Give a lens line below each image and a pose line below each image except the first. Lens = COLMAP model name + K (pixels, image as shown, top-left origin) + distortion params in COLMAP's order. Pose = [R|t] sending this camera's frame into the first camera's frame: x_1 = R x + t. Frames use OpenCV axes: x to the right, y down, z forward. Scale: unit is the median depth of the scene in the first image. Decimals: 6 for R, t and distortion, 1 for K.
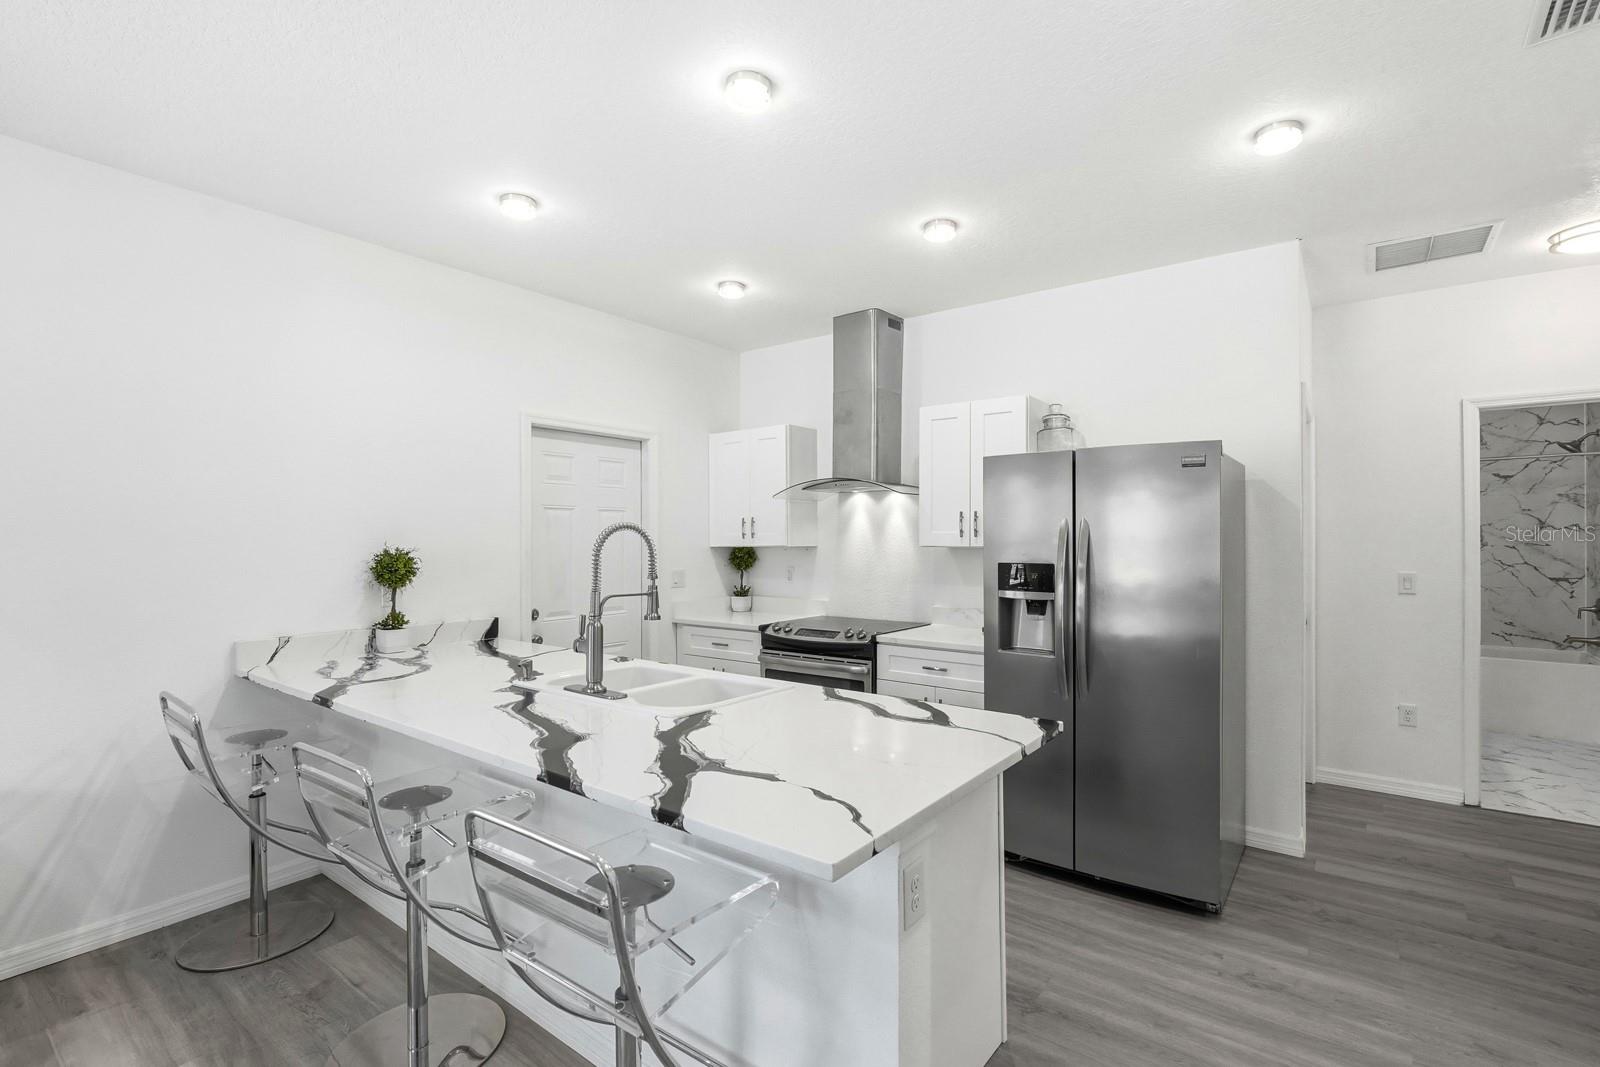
lens RADIAL K [[724.4, 0, 815.6], [0, 724.4, 538.0], [0, 0, 1]] dist [0.001743, 0.001086]
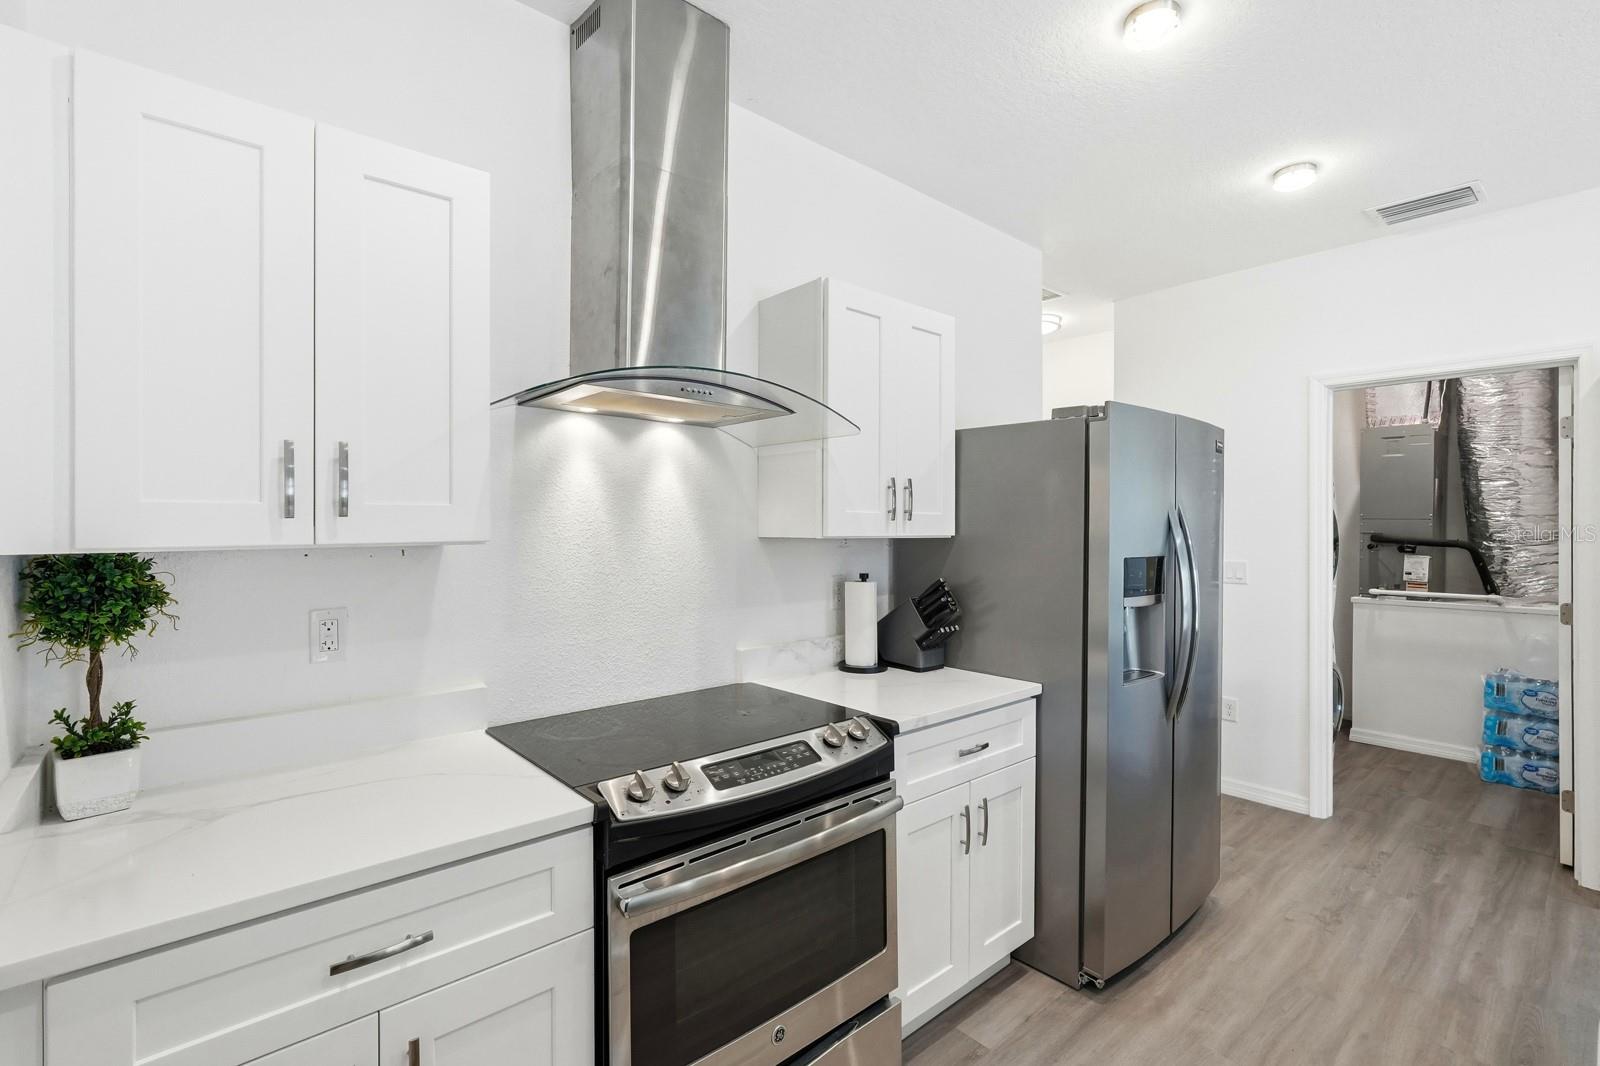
lens RADIAL K [[724.4, 0, 802.0], [0, 724.4, 530.4], [0, 0, 1]] dist [0.001743, 0.001086]
pose [[0.215003, -0.001717, 0.976612, -0.402030], [0.006756, 0.999977, 0.000271, 0.007569], [-0.976590, 0.006540, 0.215009, 0.960057]]
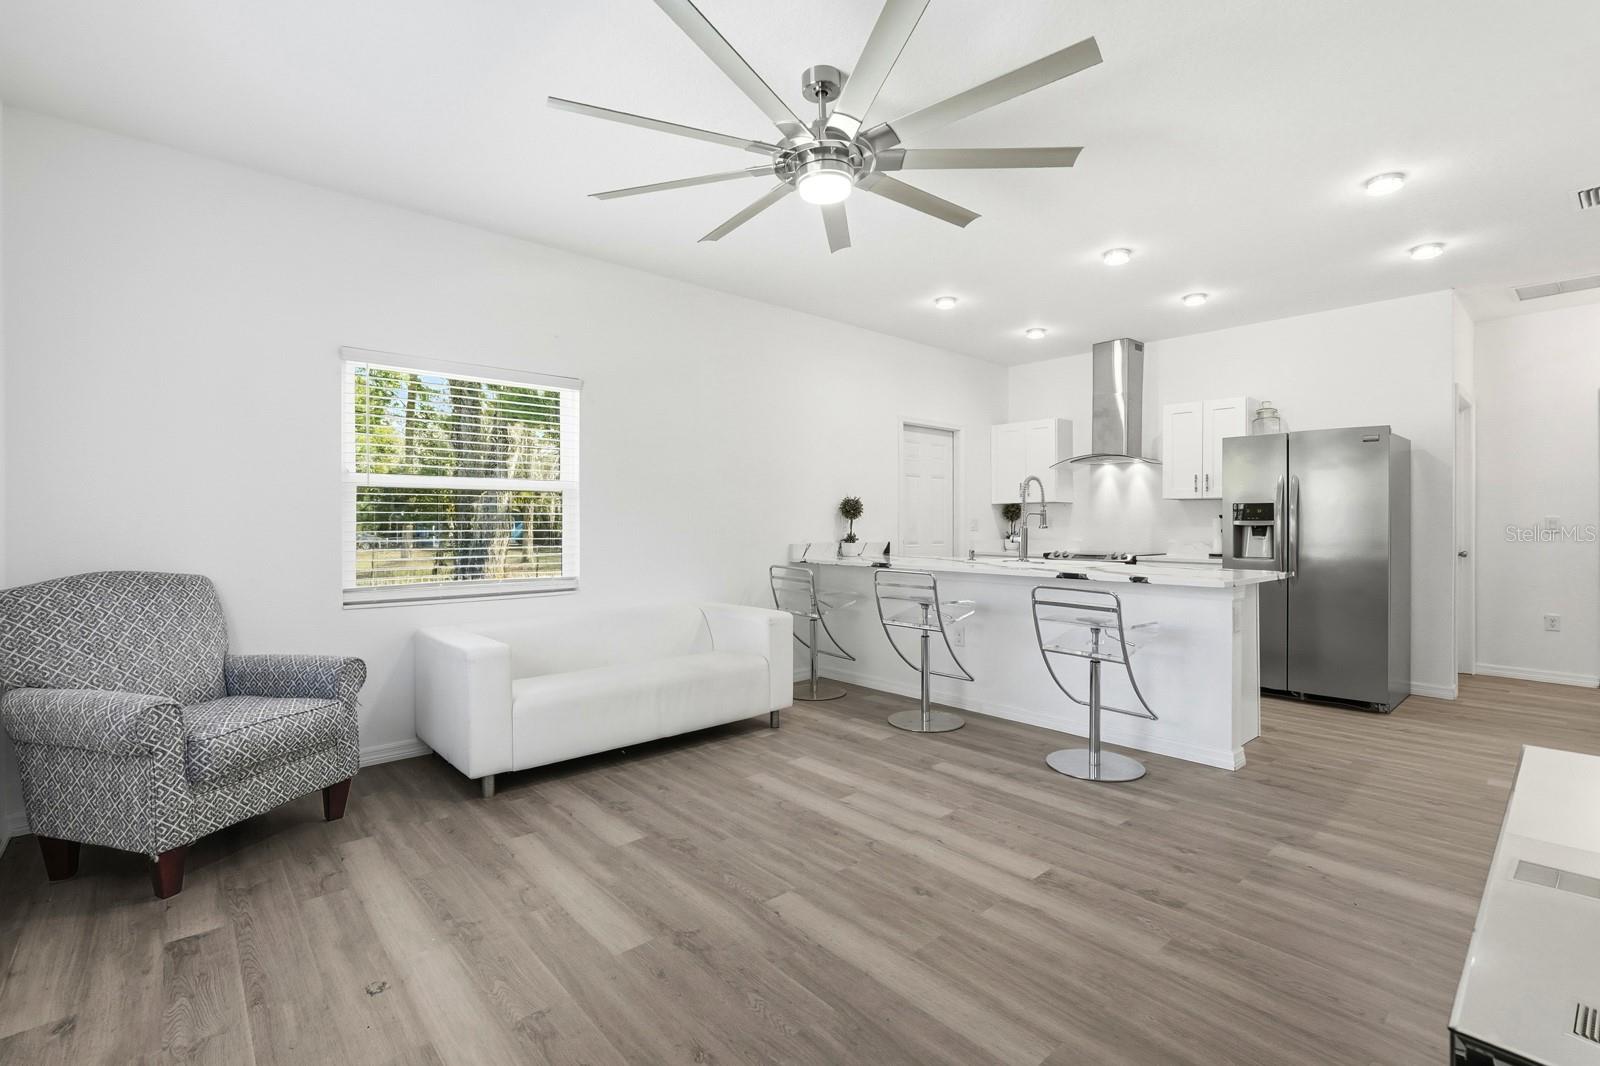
lens RADIAL K [[724.4, 0, 794.9], [0, 724.4, 520.7], [0, 0, 1]] dist [0.001743, 0.001086]
pose [[0.980001, 0.004470, -0.198942, -0.320885], [-0.004837, 0.999987, -0.001358, 0.065924], [0.198934, 0.002293, 0.980010, -0.651836]]
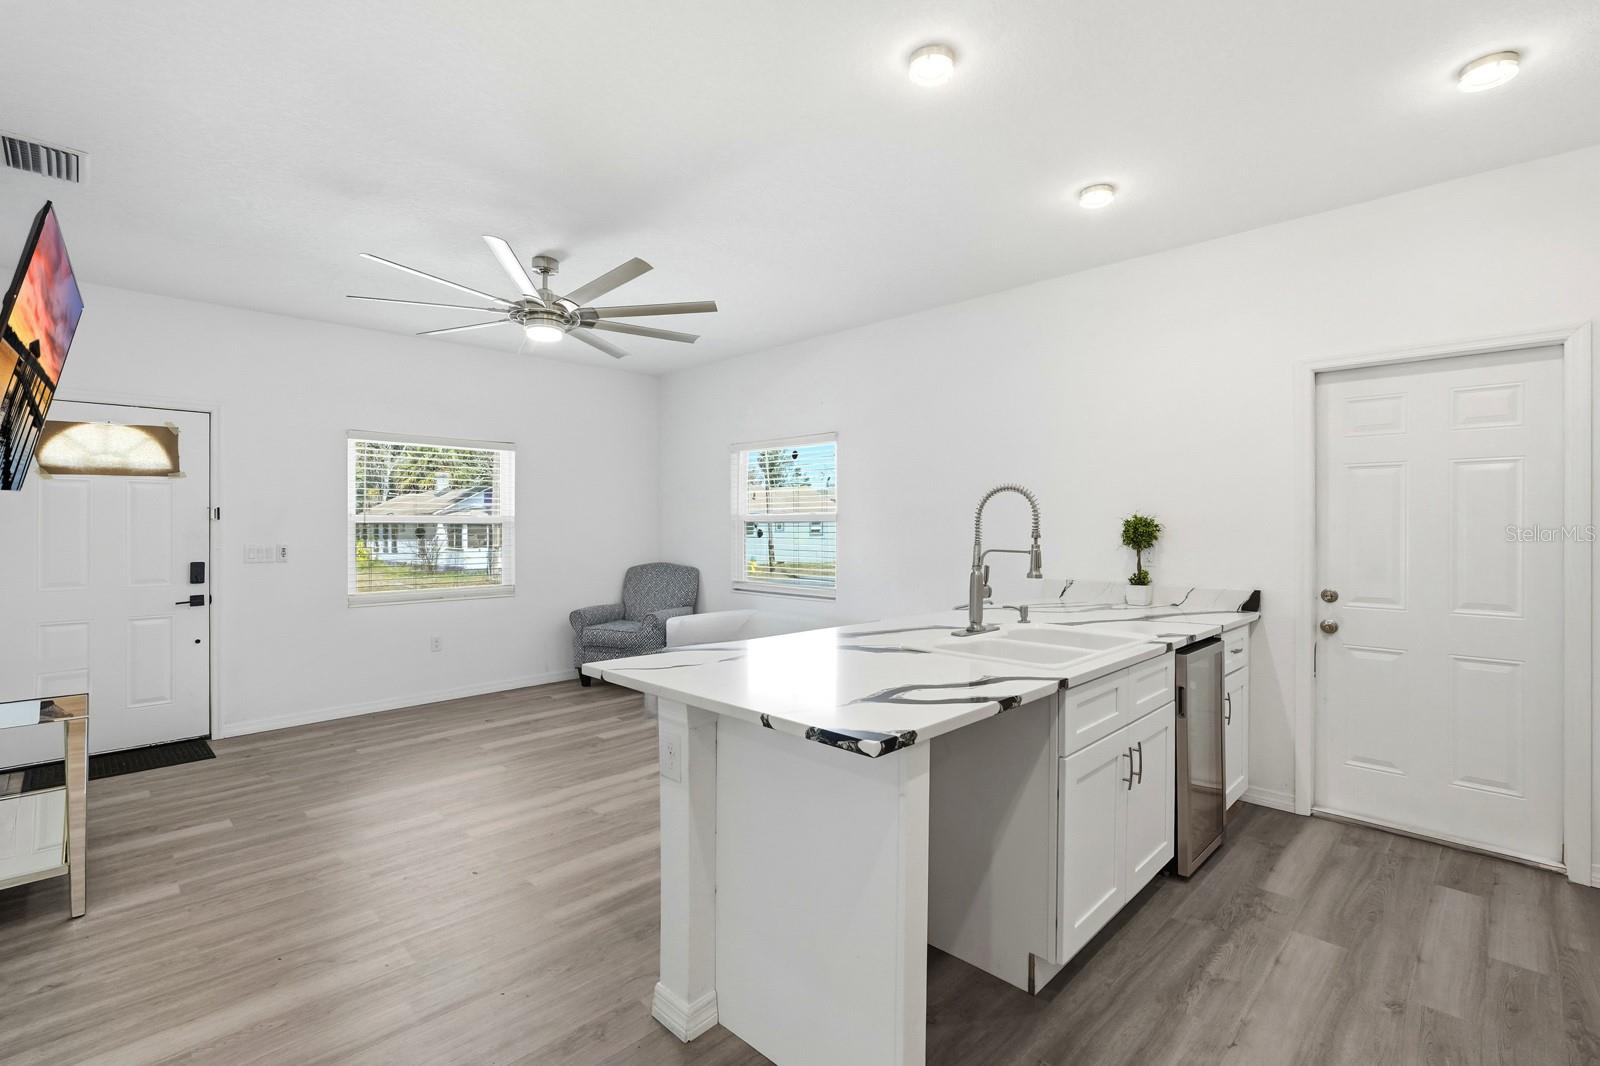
lens RADIAL K [[724.4, 0, 813.0], [0, 724.4, 529.8], [0, 0, 1]] dist [0.001743, 0.001086]
pose [[-0.116156, 0.010178, -0.993179, 0.557051], [-0.000675, 0.999946, 0.010327, 0.022358], [0.993231, 0.001870, -0.116143, 0.536968]]
